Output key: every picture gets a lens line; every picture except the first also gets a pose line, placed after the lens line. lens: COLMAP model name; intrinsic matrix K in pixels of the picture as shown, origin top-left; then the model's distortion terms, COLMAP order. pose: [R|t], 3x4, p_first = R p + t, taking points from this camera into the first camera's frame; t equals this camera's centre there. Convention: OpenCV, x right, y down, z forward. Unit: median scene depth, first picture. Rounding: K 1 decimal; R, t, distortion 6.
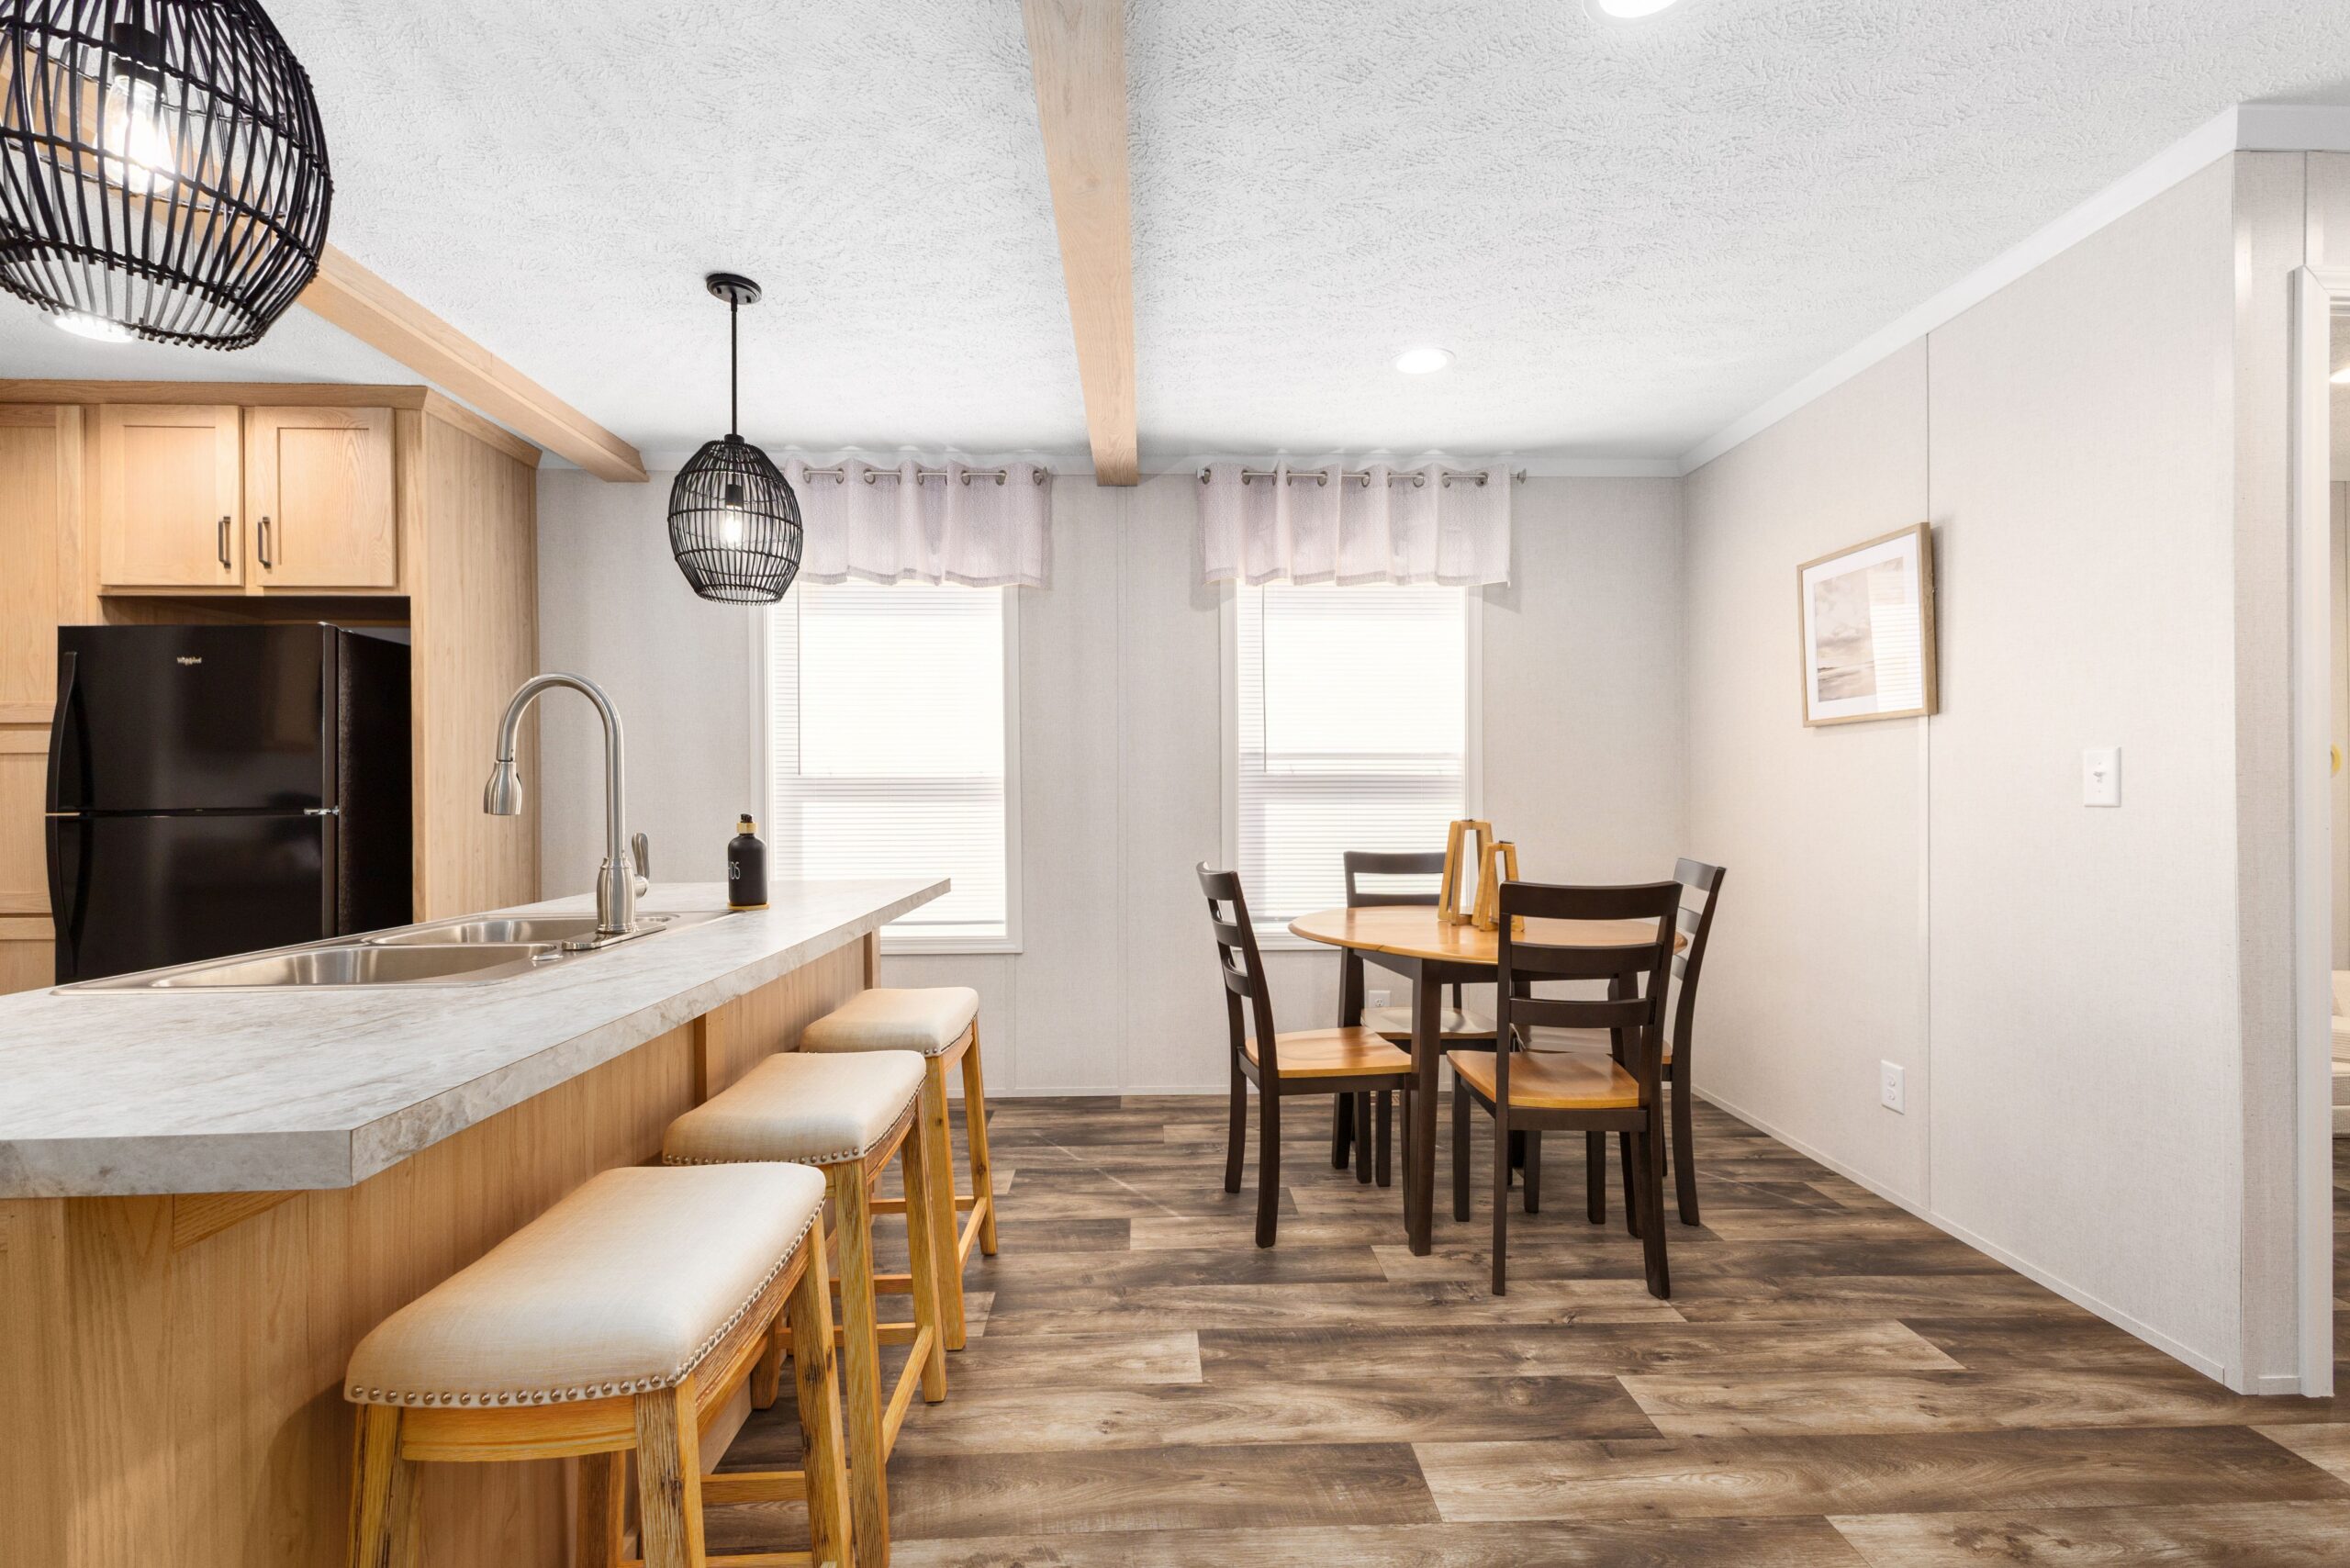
lens RADIAL K [[1028.1, 0, 1181.8], [0, 1028.1, 792.5], [0, 0, 1]] dist [0.009992, -0.000851]
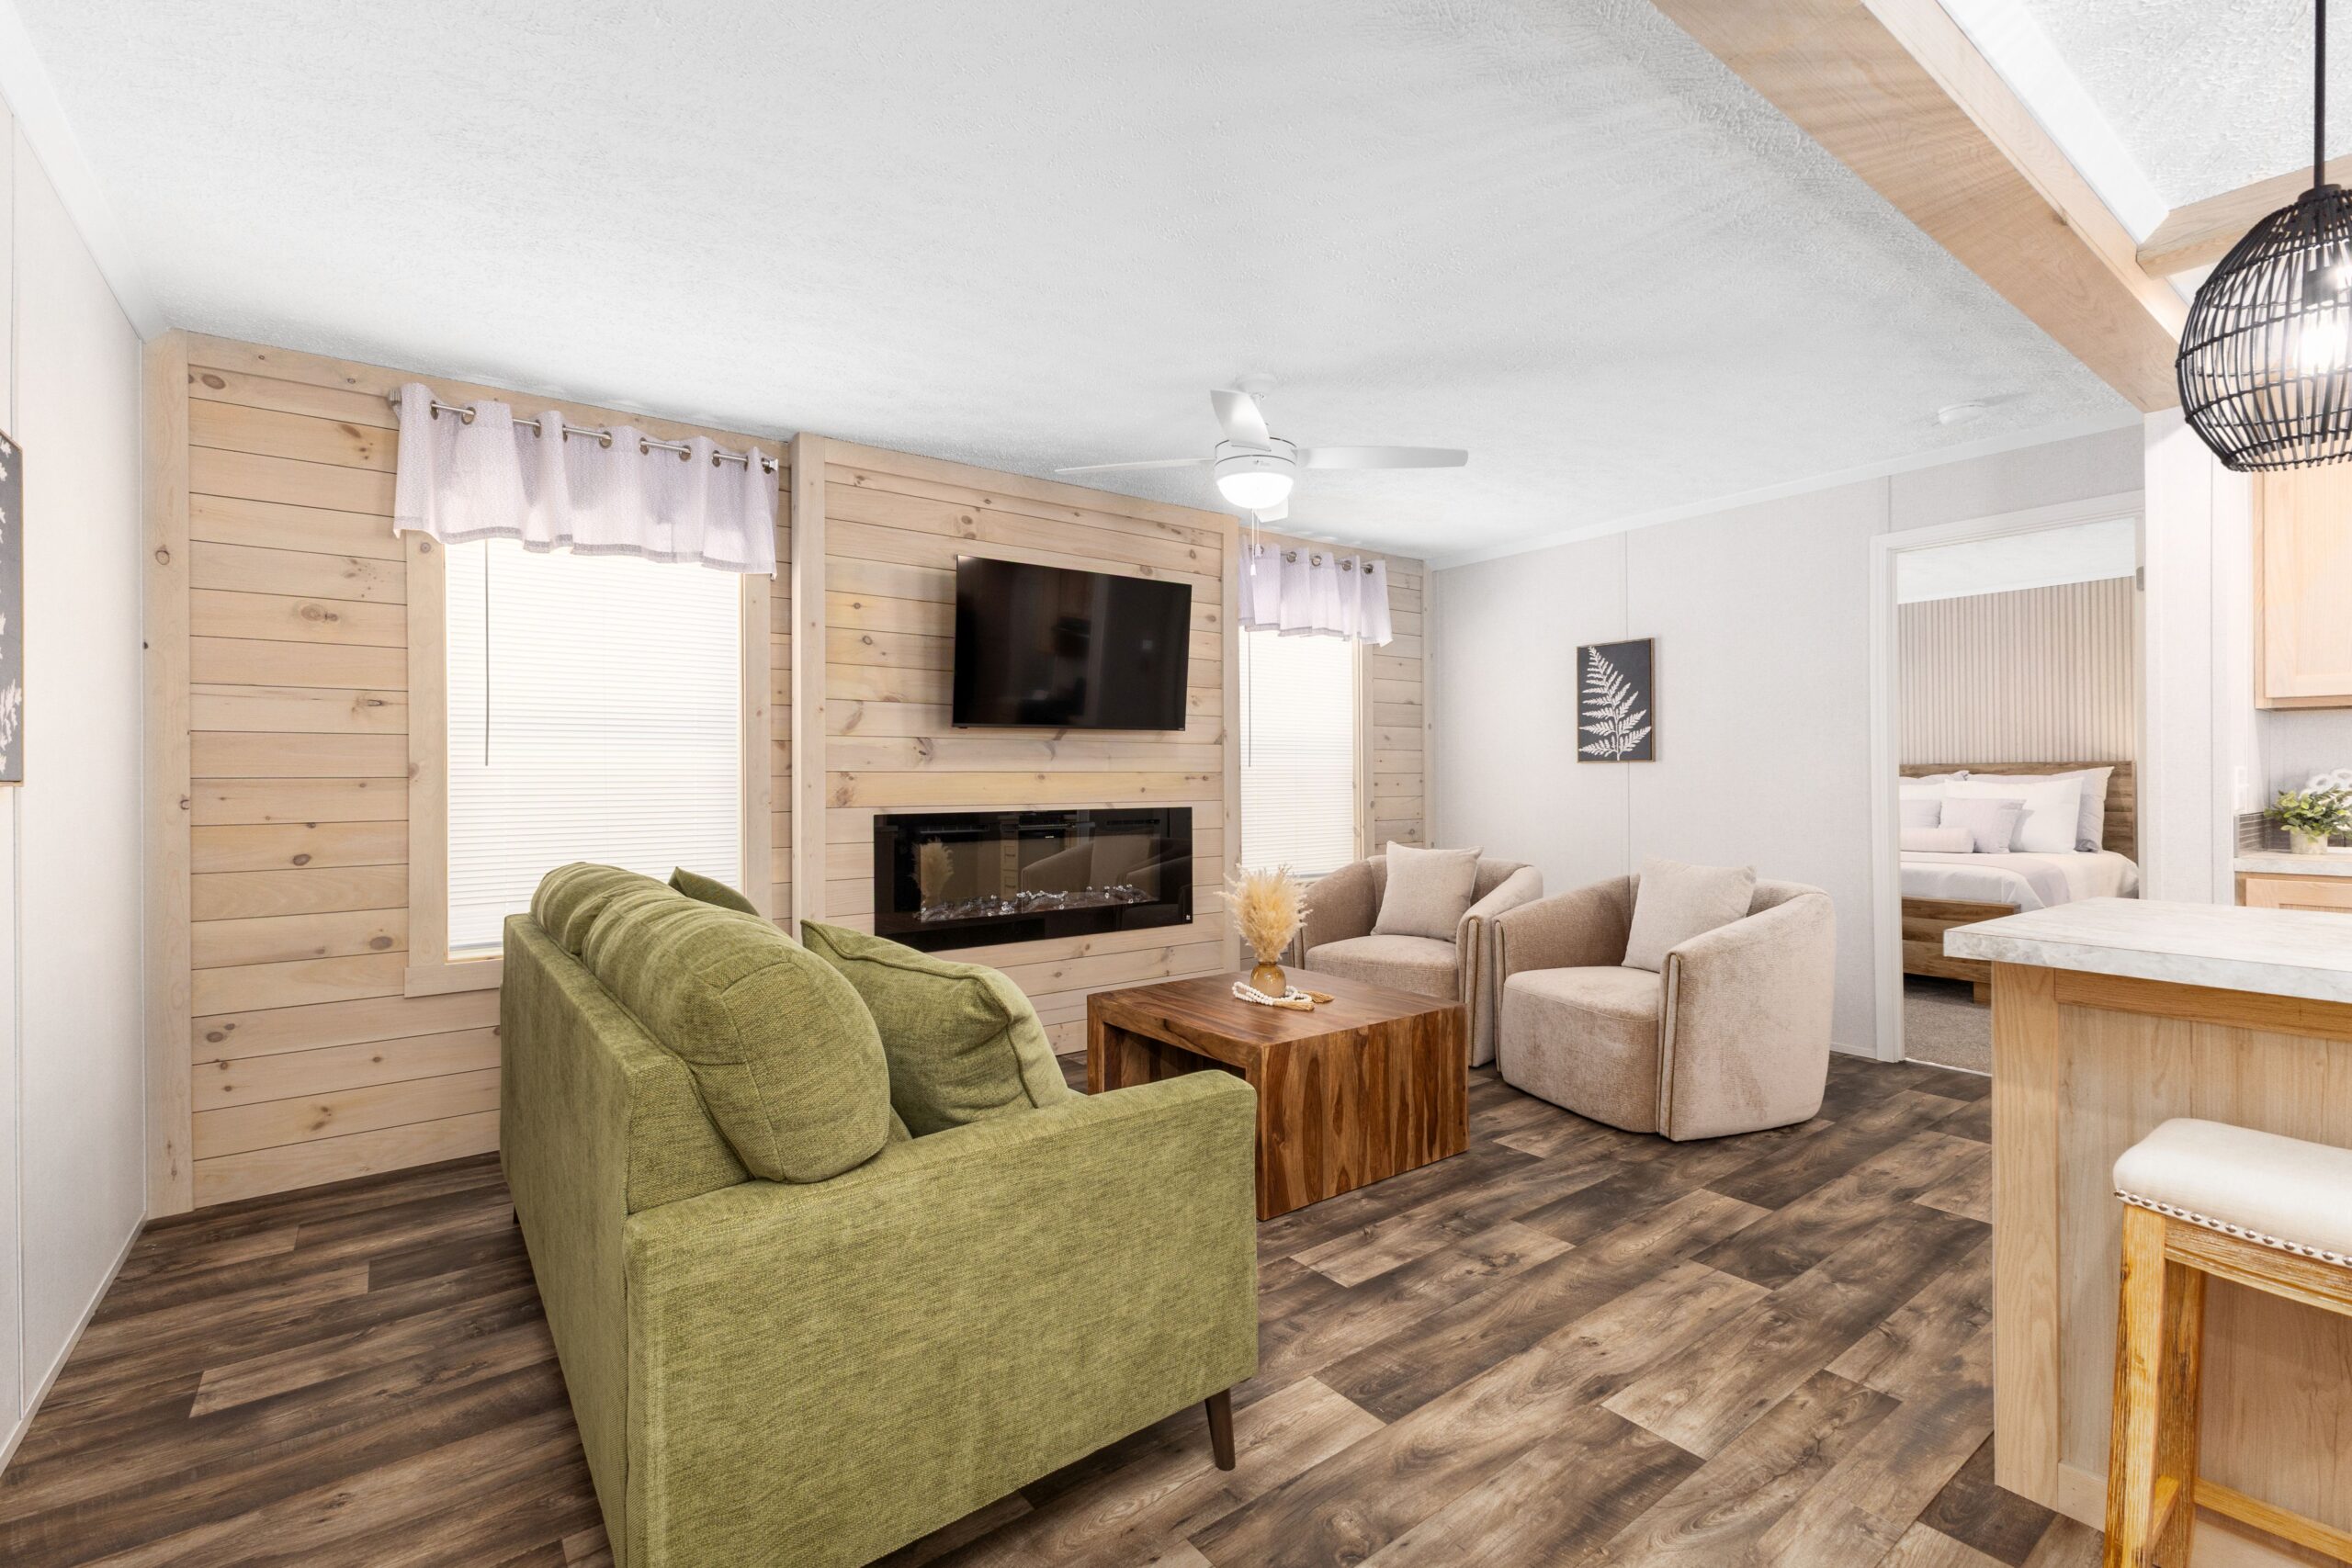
lens RADIAL K [[1028.6, 0, 1180.0], [0, 1028.6, 773.1], [0, 0, 1]] dist [0.012611, -0.000418]
pose [[-0.820454, 0.007330, -0.571665, 0.412748], [0.009219, 0.999957, -0.000410, -0.004899], [0.571638, -0.005606, -0.820487, 0.435133]]
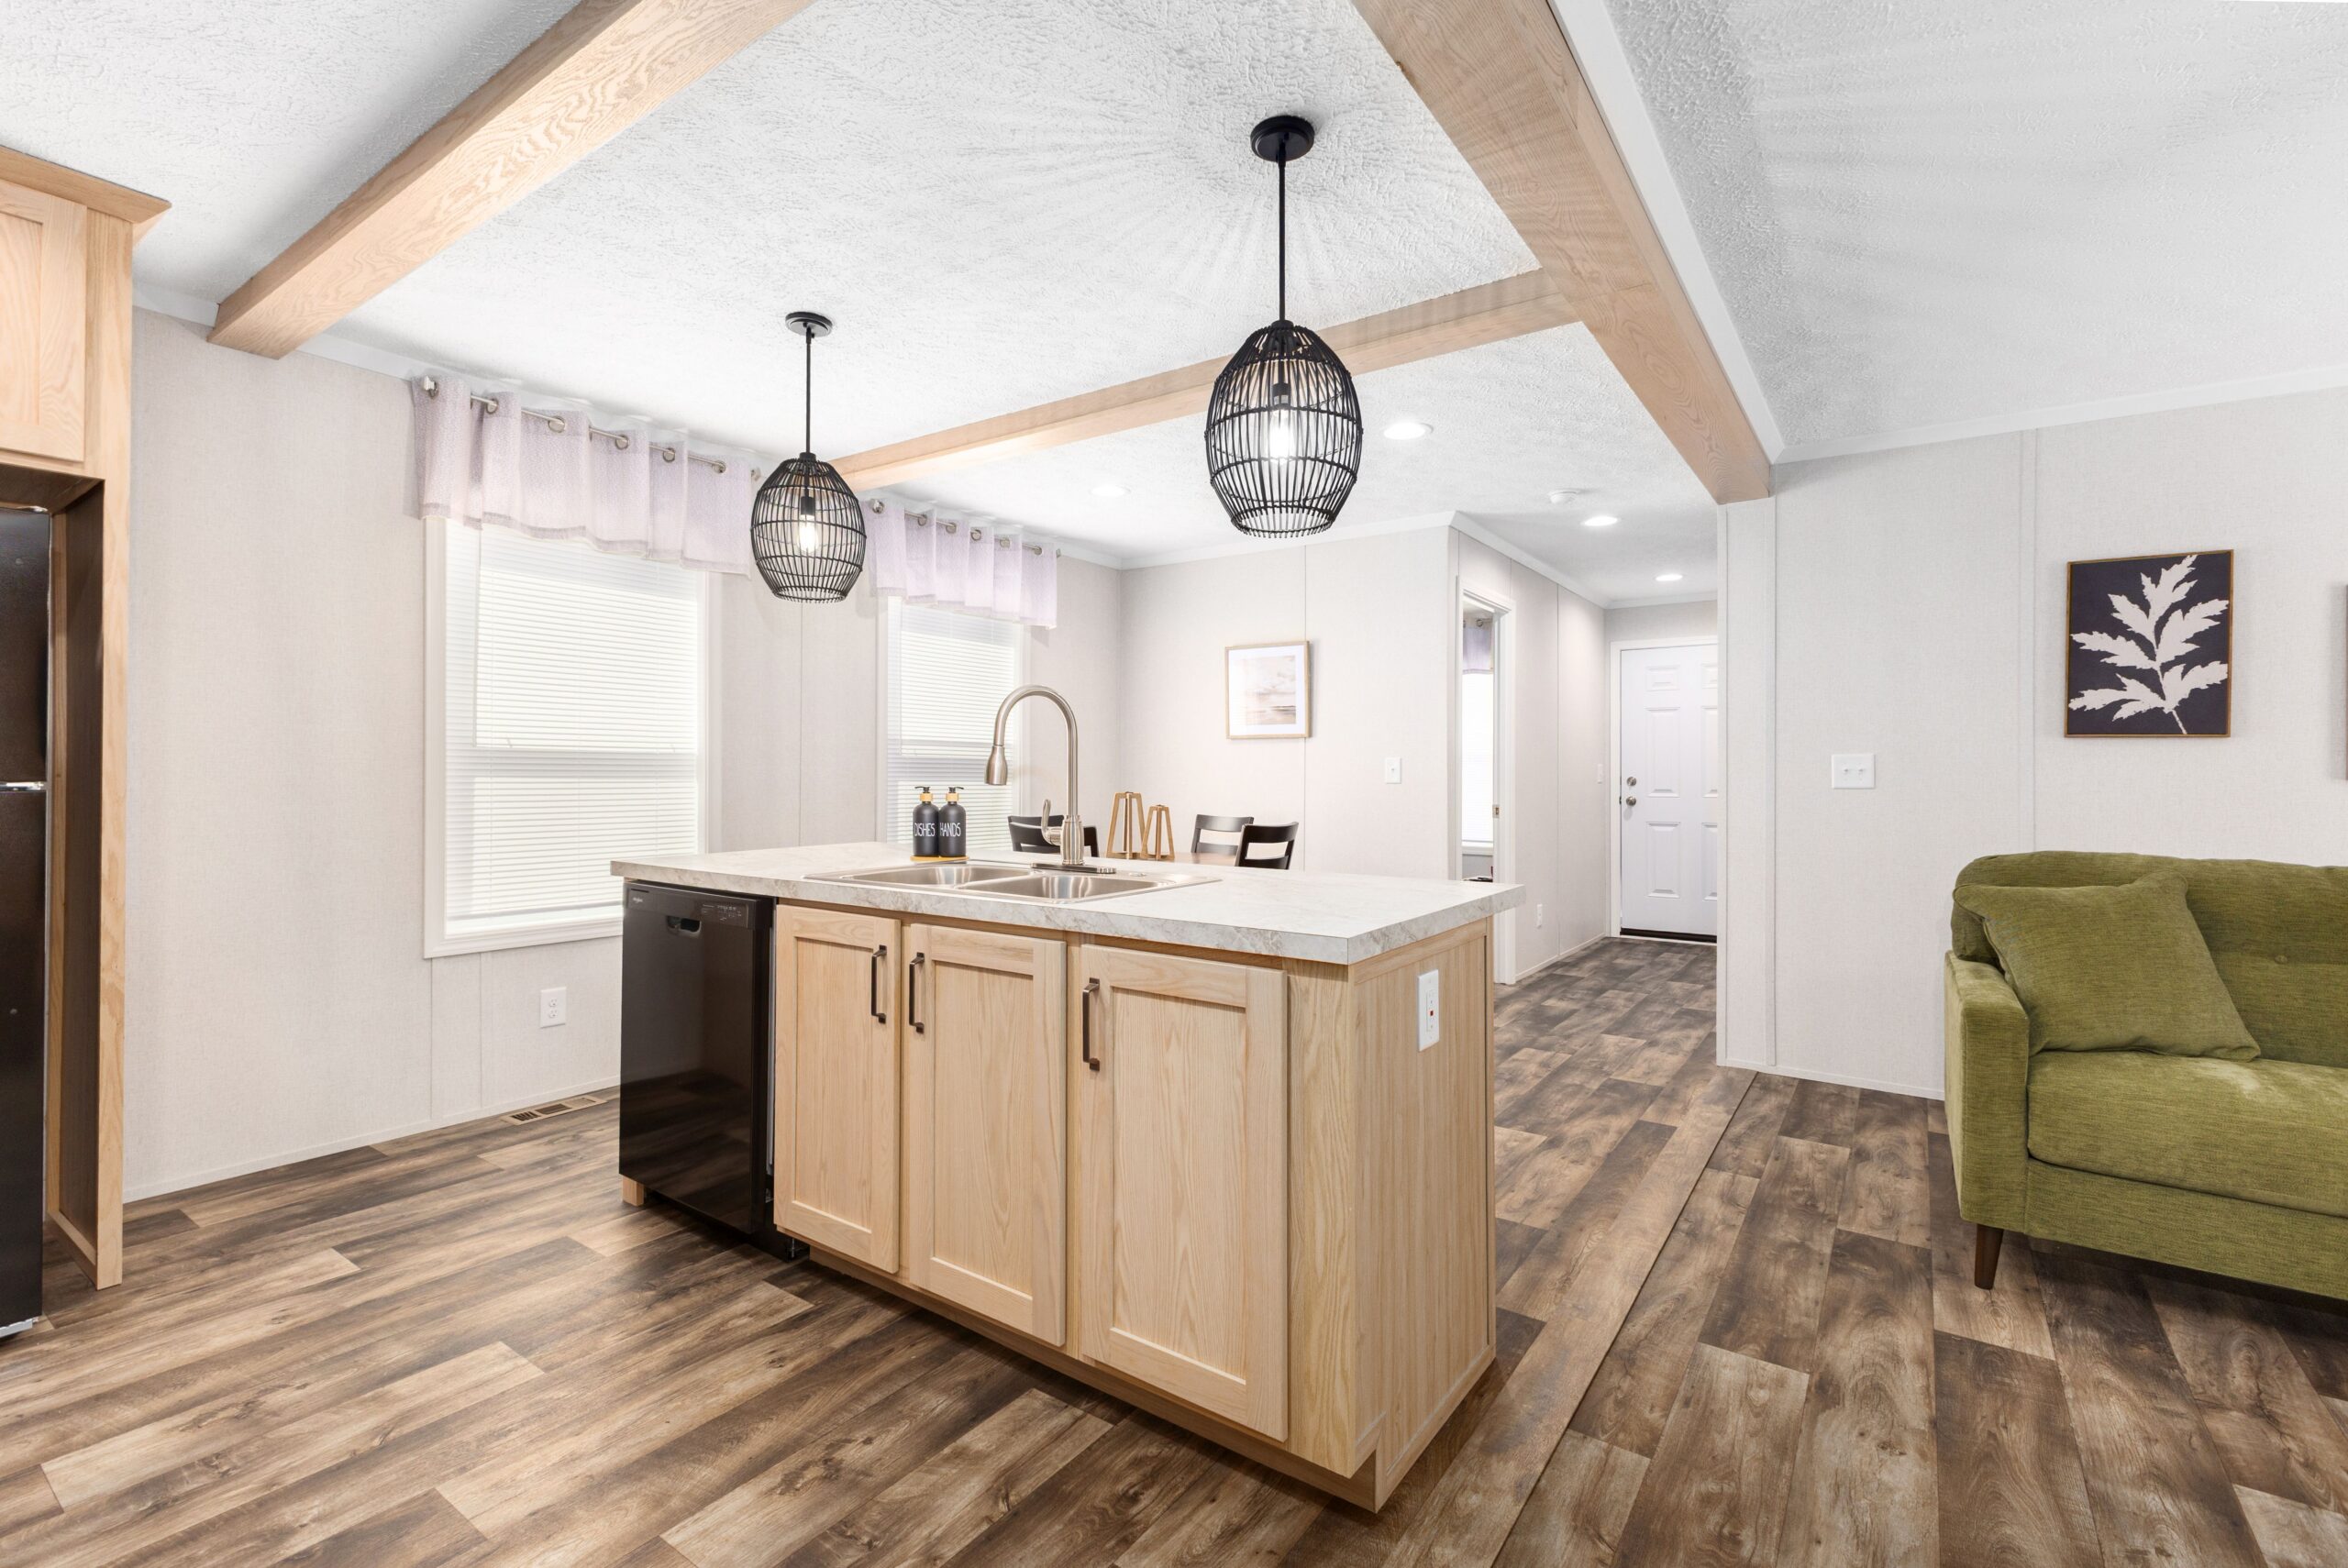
lens RADIAL K [[1042.9, 0, 1163.8], [0, 1042.9, 769.0], [0, 0, 1]] dist [0.014172, -0.004660]
pose [[0.611140, 0.012840, 0.791419, -0.905553], [-0.009596, 0.999915, -0.008813, 0.005271], [-0.791465, -0.002208, 0.611211, -0.008796]]
